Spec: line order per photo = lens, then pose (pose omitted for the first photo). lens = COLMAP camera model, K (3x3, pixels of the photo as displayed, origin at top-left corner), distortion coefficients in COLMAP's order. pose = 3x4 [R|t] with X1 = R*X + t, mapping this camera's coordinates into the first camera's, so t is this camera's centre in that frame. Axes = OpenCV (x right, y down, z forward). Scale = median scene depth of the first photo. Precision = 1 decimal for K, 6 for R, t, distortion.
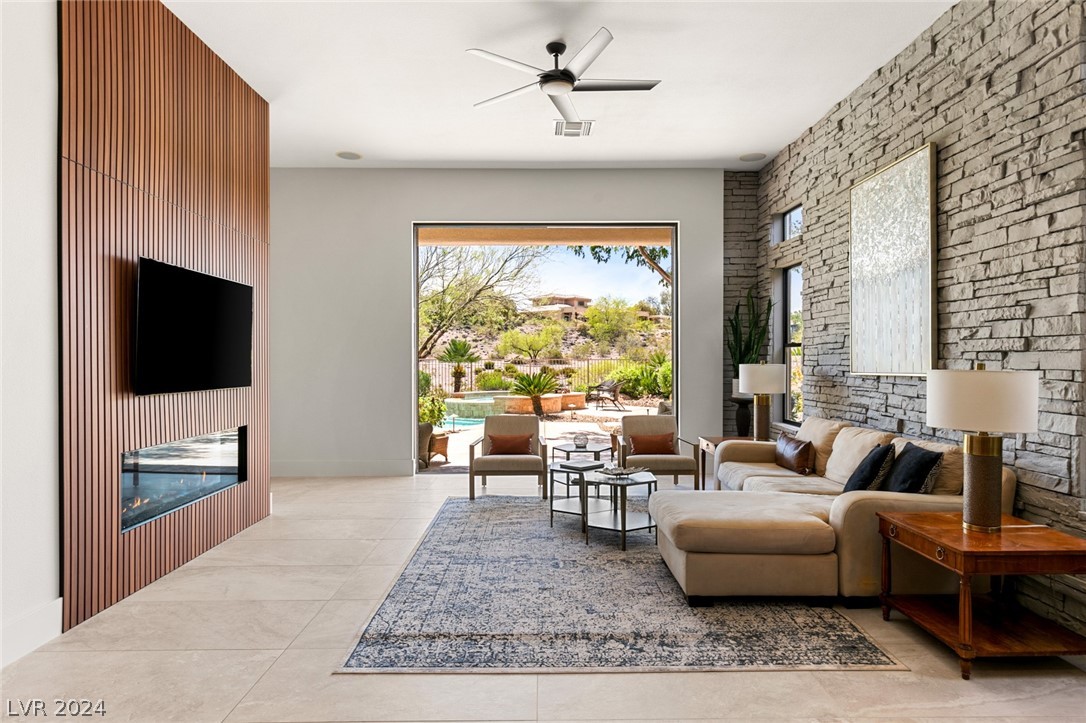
lens RADIAL K [[623.0, 0, 542.9], [0, 623.0, 358.6], [0, 0, 1]] dist [0.005958, 0.000859]
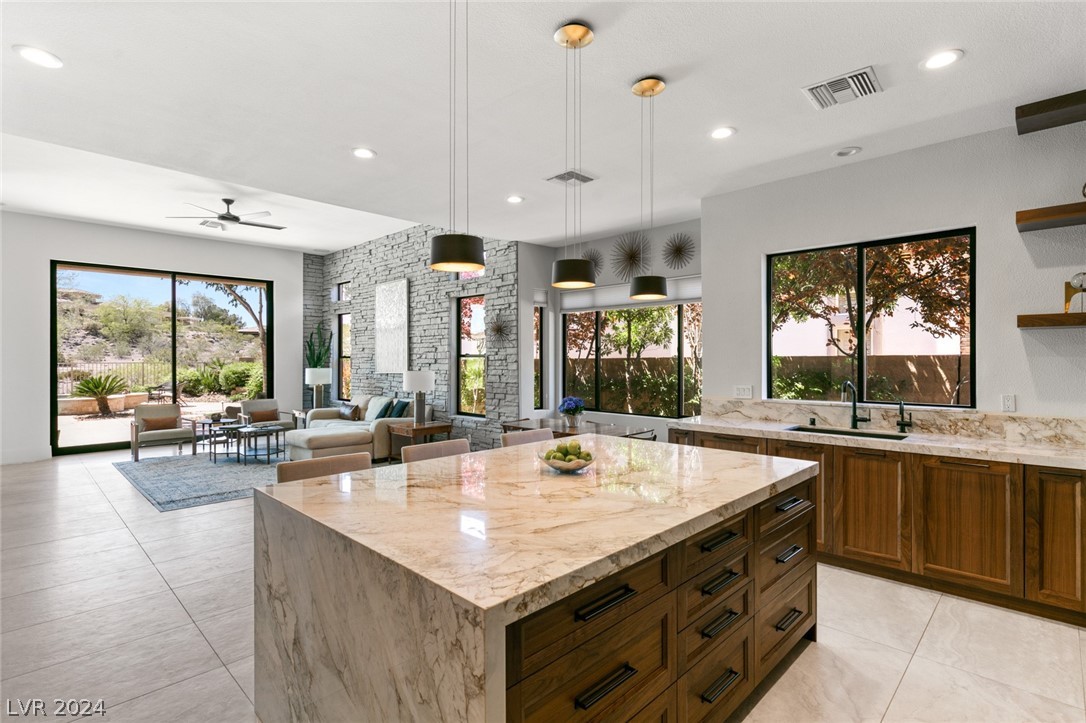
lens RADIAL K [[522.4, 0, 554.0], [0, 522.4, 361.7], [0, 0, 1]] dist [0.001410, -0.001092]
pose [[0.697059, -0.003254, 0.717006, -0.379633], [-0.000064, 0.999989, 0.004601, -0.021851], [-0.717014, -0.003253, 0.697051, -0.715301]]
